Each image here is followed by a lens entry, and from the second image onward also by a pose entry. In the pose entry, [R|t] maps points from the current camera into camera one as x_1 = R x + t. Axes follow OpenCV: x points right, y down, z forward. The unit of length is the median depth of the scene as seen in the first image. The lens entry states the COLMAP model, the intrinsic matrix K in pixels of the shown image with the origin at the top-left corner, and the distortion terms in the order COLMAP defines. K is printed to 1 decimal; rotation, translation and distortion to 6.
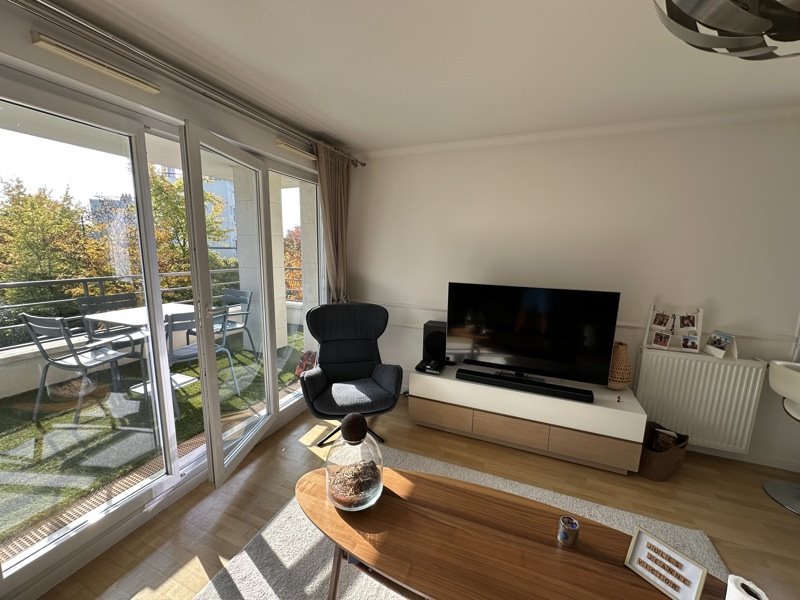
lens RADIAL K [[318.9, 0, 396.1], [0, 318.9, 302.0], [0, 0, 1]] dist [-0.004059, -0.000186]
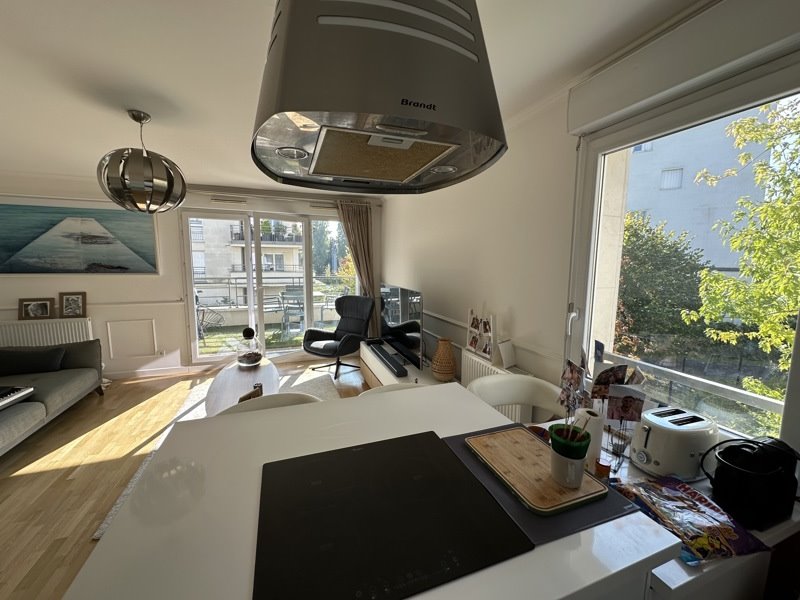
lens RADIAL K [[318.9, 0, 397.3], [0, 318.9, 298.5], [0, 0, 1]] dist [-0.004059, -0.000186]
pose [[0.675803, 0.071781, -0.733579, 0.250313], [-0.118312, 0.992906, -0.011838, 0.002960], [0.727525, 0.094791, 0.679501, 0.015981]]
